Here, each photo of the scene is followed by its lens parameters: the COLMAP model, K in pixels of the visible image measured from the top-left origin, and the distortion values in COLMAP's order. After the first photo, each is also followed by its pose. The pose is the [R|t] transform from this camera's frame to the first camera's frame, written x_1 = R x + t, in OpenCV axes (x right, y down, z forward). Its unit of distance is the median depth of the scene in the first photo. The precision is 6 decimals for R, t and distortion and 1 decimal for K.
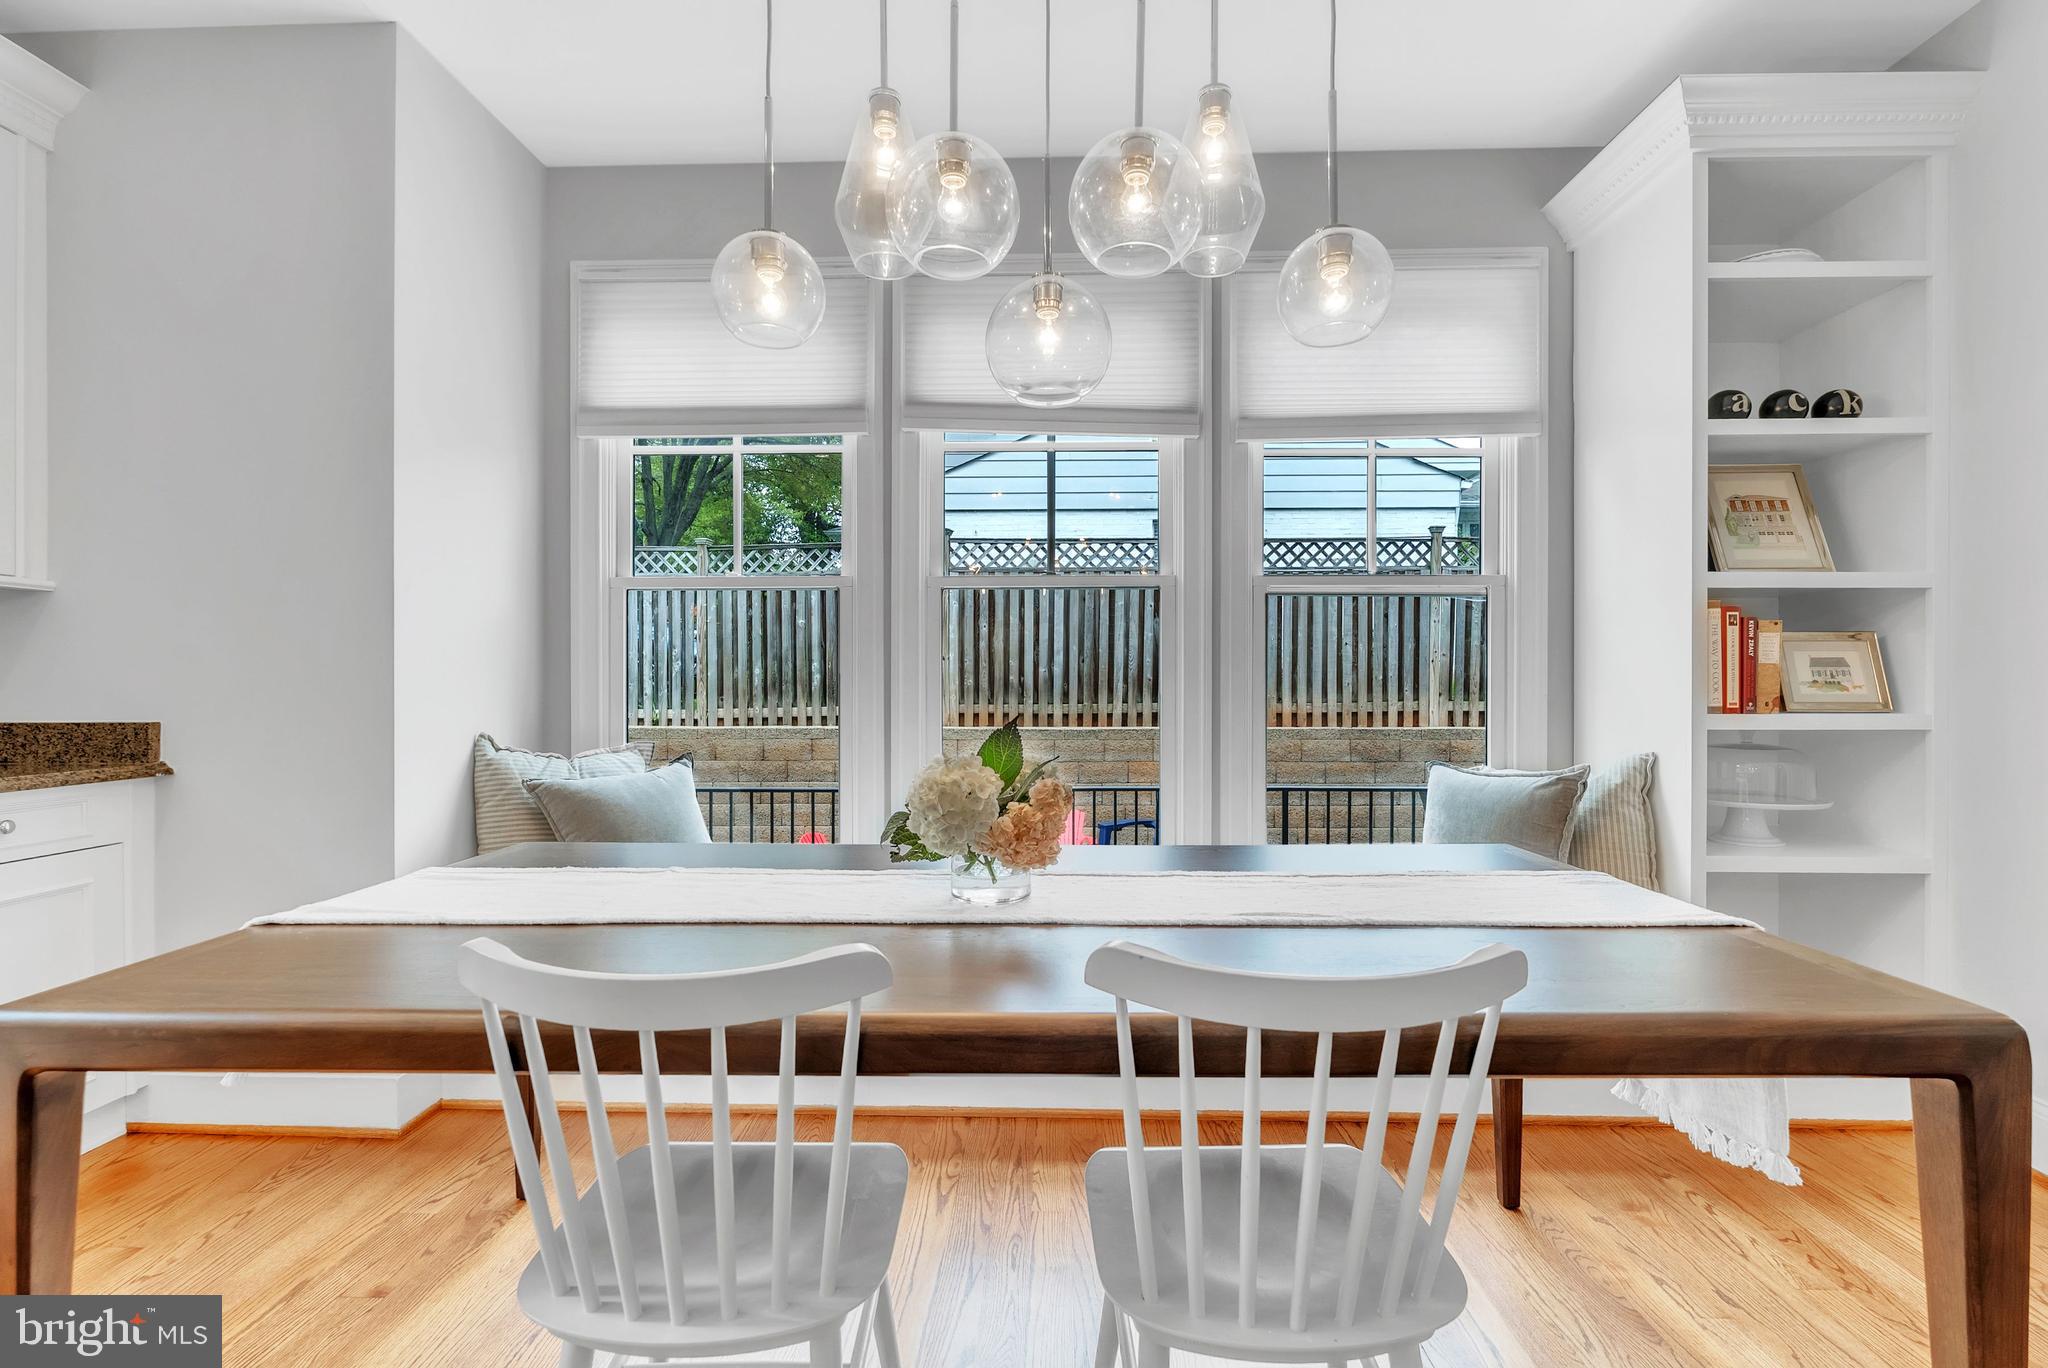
lens RADIAL K [[907.7, 0, 1026.4], [0, 907.7, 687.4], [0, 0, 1]] dist [-0.006739, 0.001125]
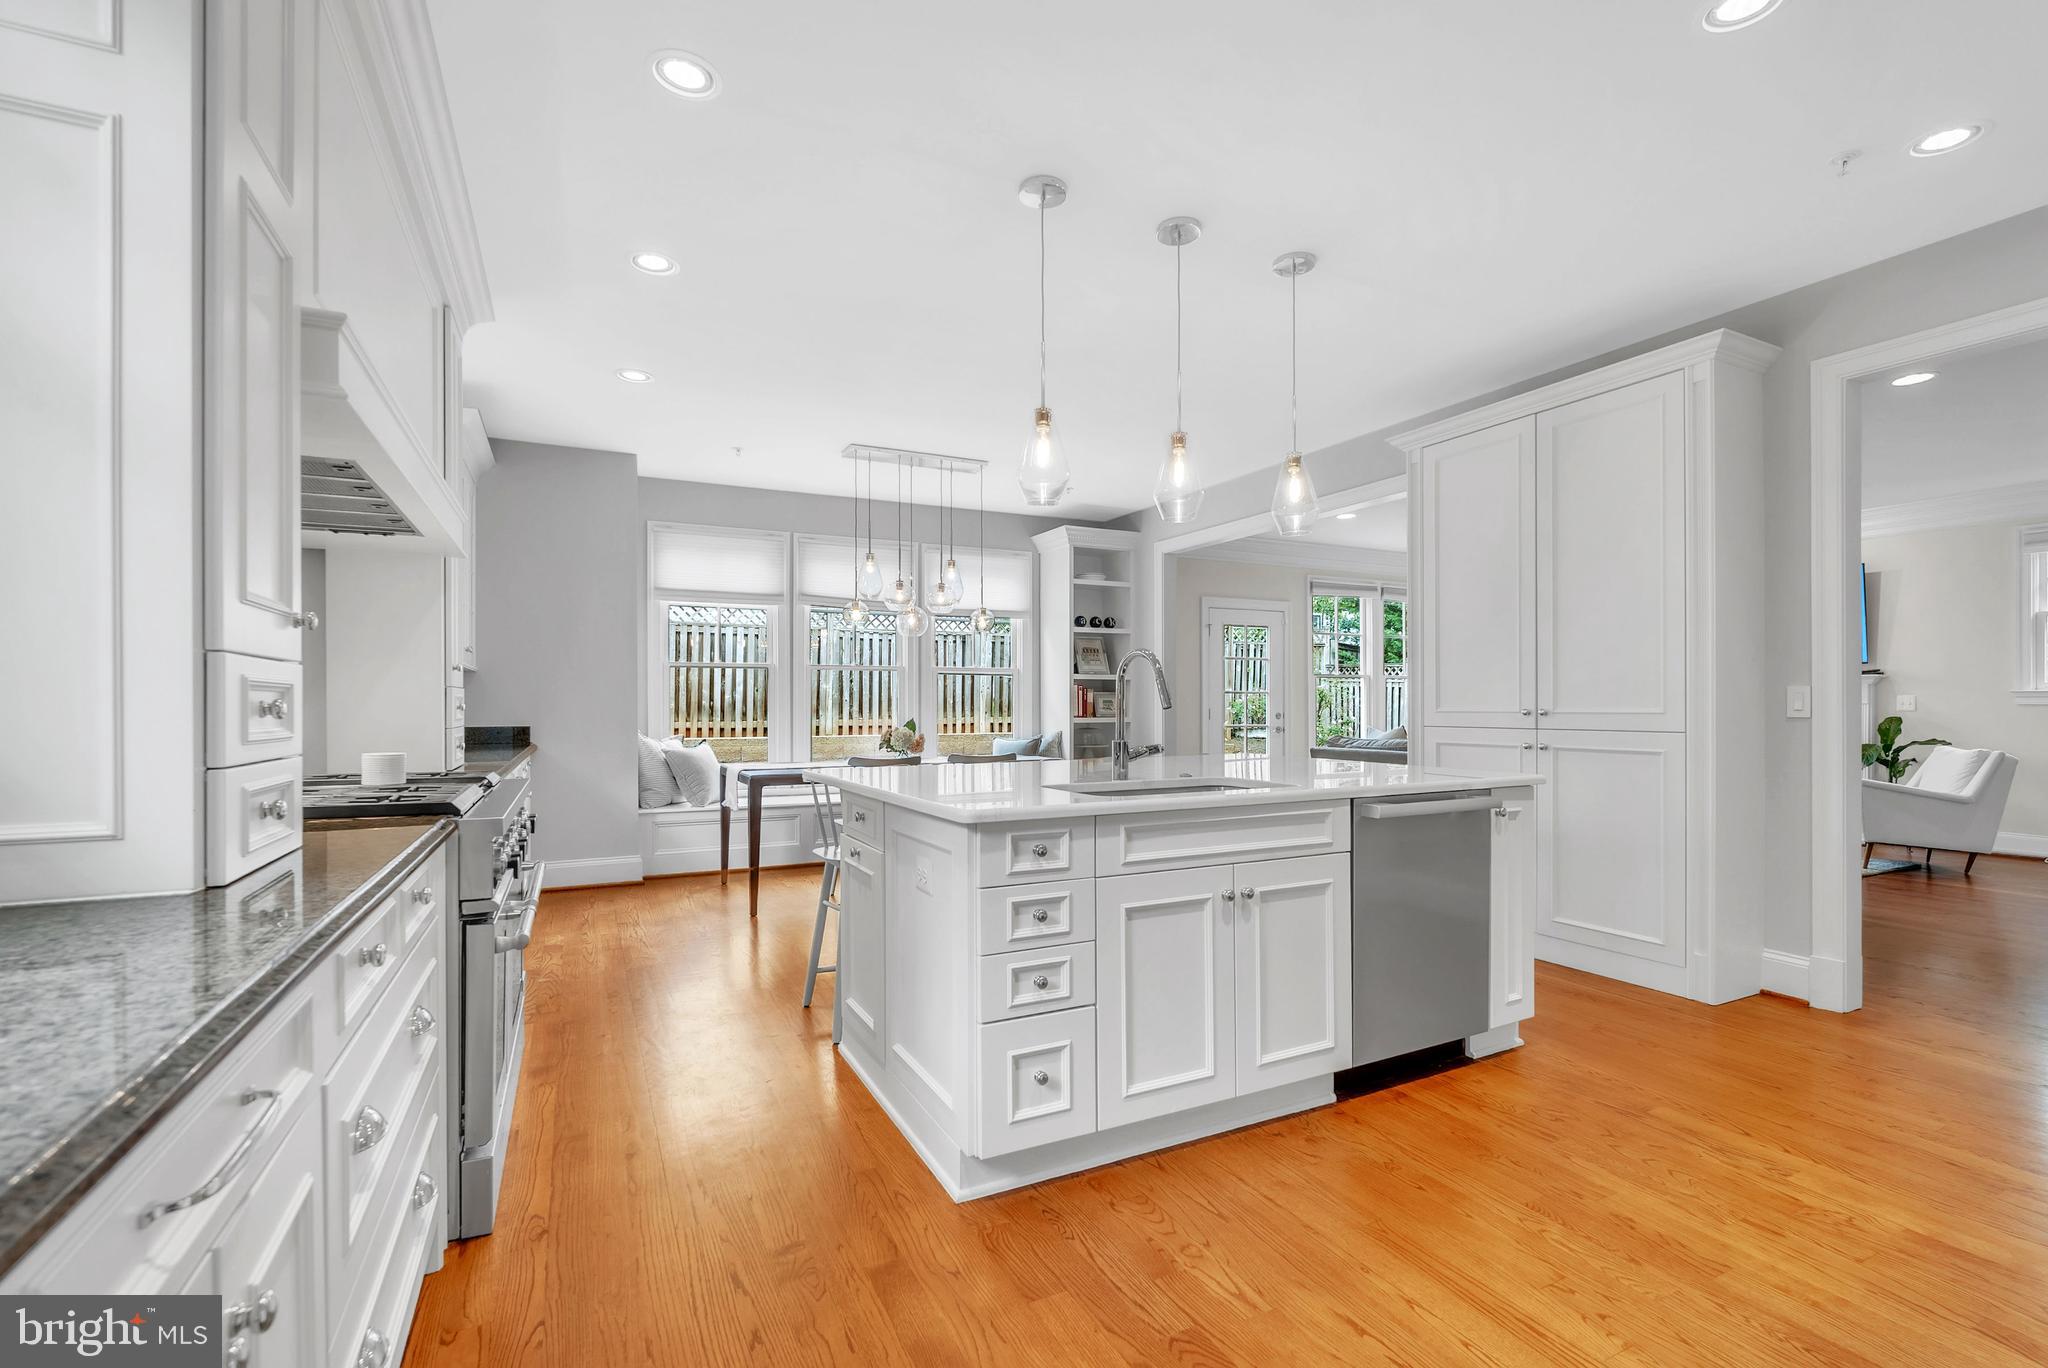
lens RADIAL K [[907.7, 0, 1029.9], [0, 907.7, 707.0], [0, 0, 1]] dist [-0.006739, 0.001125]
pose [[0.881553, -0.002662, 0.472077, -0.247148], [0.002612, 0.999996, 0.000762, -0.003316], [-0.472077, 0.000561, 0.881557, -0.481210]]
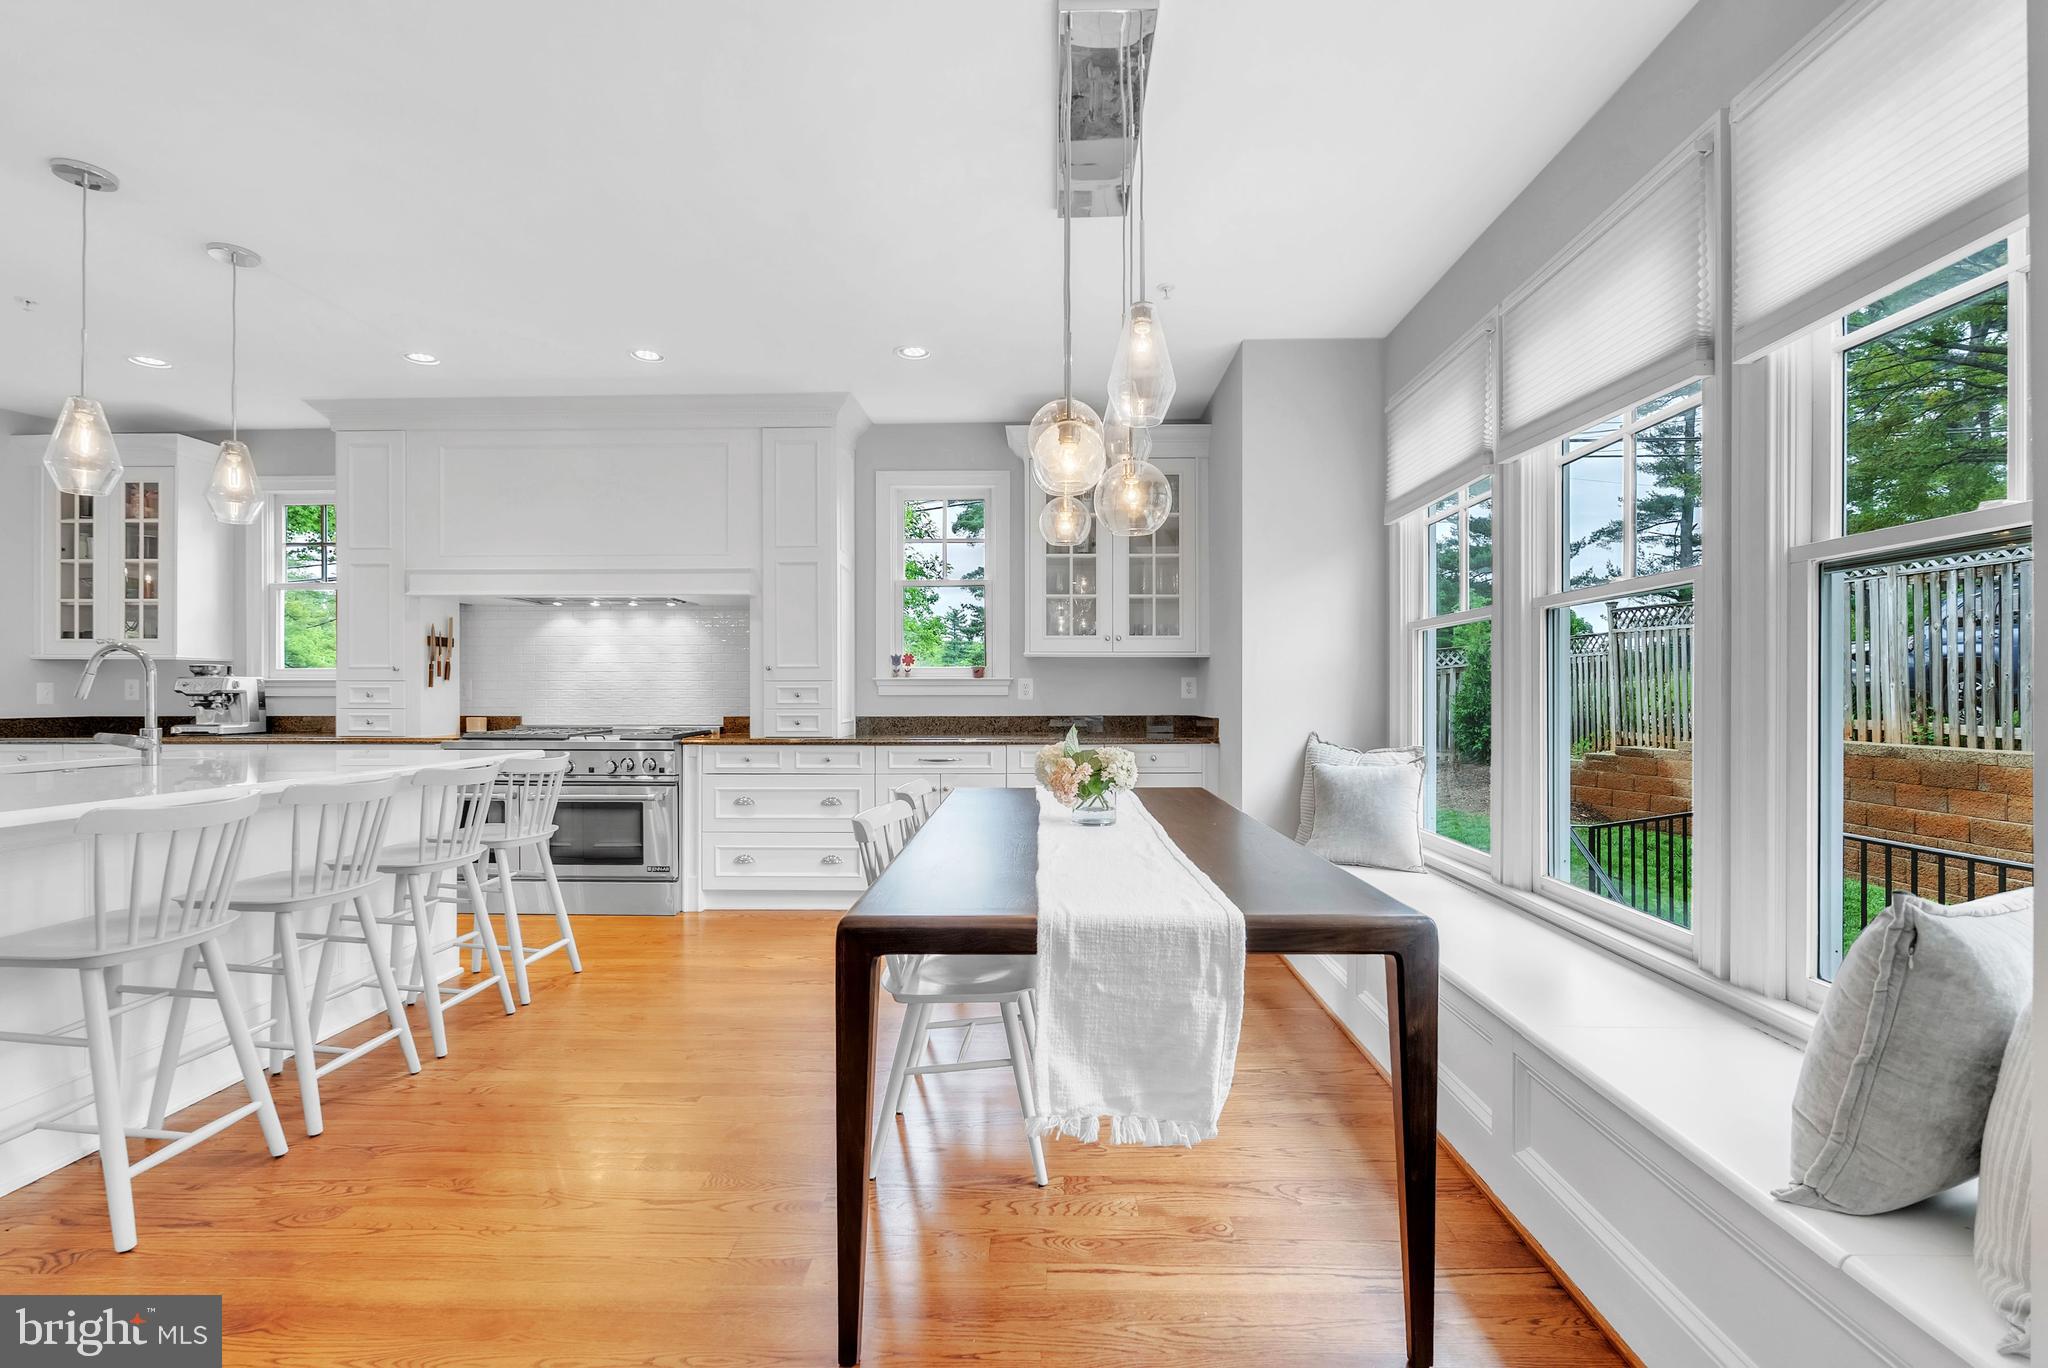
lens RADIAL K [[907.7, 0, 1054.5], [0, 907.7, 688.7], [0, 0, 1]] dist [-0.006739, 0.001125]
pose [[0.016809, -0.004811, -0.999847, 0.301396], [-0.002715, 0.999985, -0.004857, -0.005249], [0.999855, 0.002796, 0.016795, 0.151221]]
